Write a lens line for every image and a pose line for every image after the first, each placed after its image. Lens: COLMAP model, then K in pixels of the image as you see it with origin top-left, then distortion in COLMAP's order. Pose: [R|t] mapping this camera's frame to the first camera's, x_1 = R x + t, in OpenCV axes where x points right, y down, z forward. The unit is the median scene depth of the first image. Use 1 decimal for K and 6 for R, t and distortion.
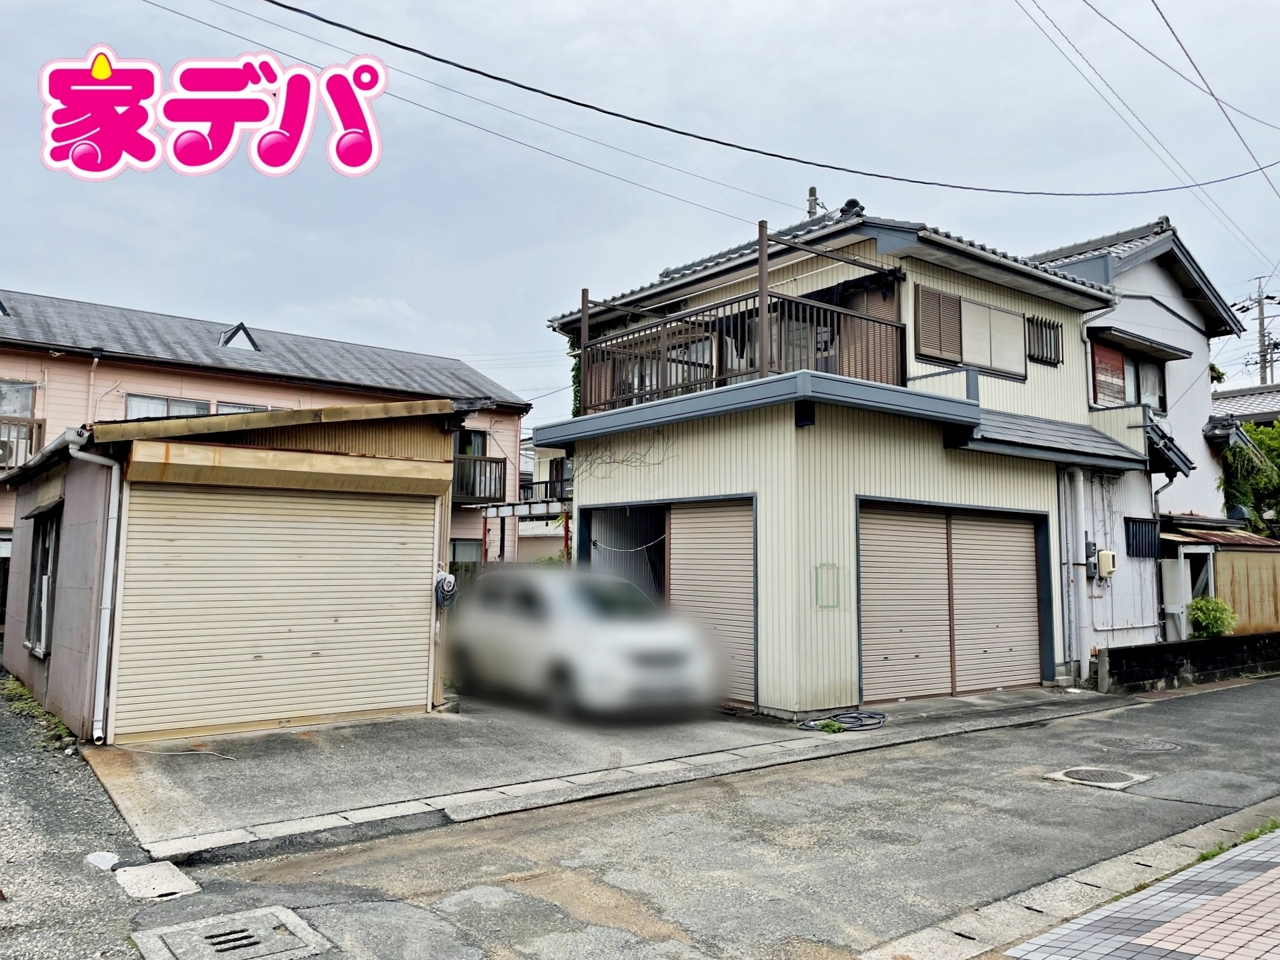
lens RADIAL K [[965.7, 0, 640.9], [0, 965.7, 466.5], [0, 0, 1]] dist [0.092846, -0.117504]
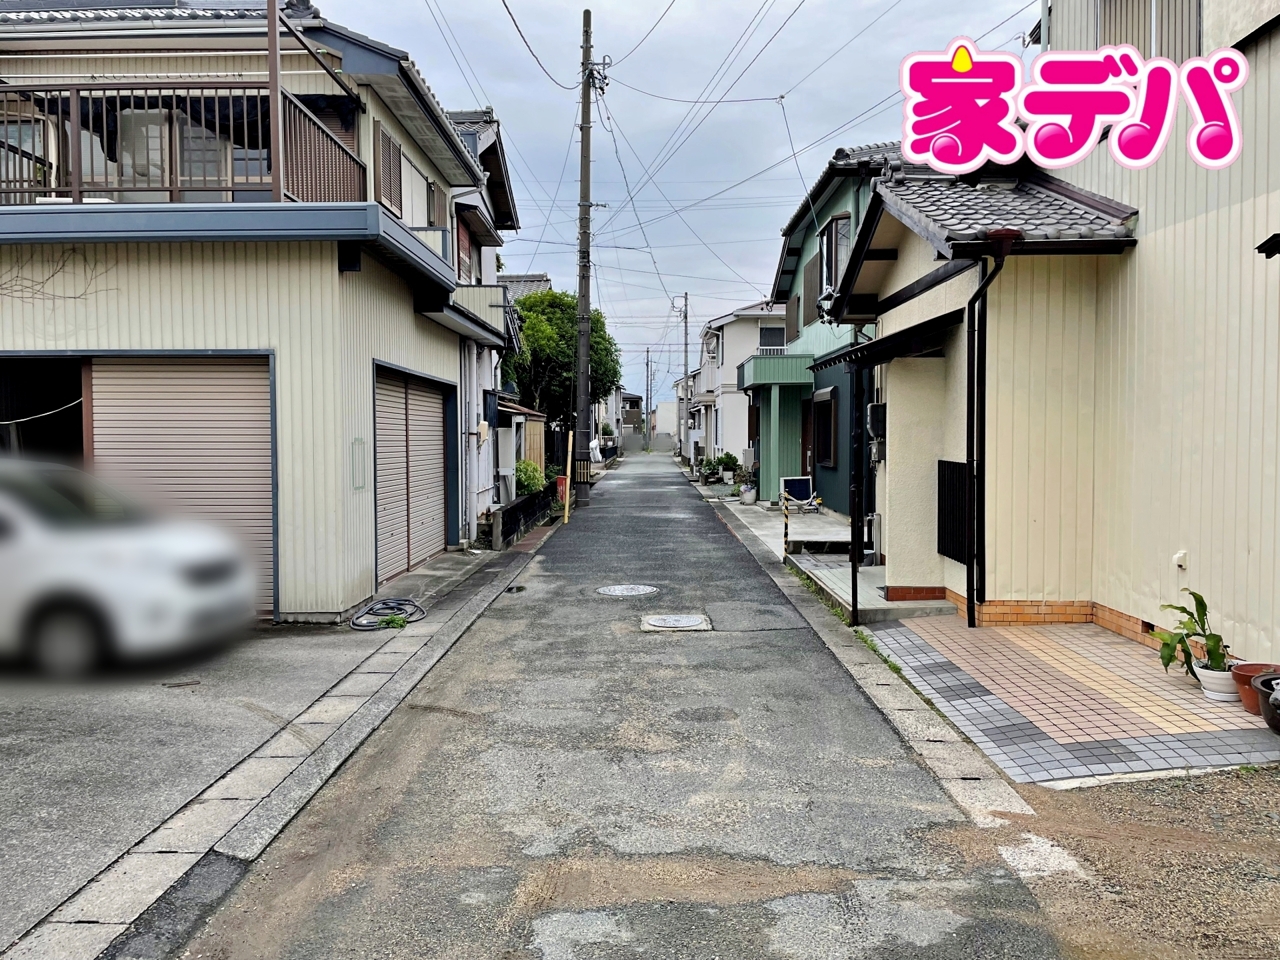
lens RADIAL K [[956.1, 0, 626.3], [0, 956.1, 469.2], [0, 0, 1]] dist [0.097113, -0.129662]
pose [[0.636580, -0.039999, 0.770173, -0.313076], [-0.067459, 0.991938, 0.107274, 0.020267], [-0.768255, -0.120243, 0.628750, 0.282220]]
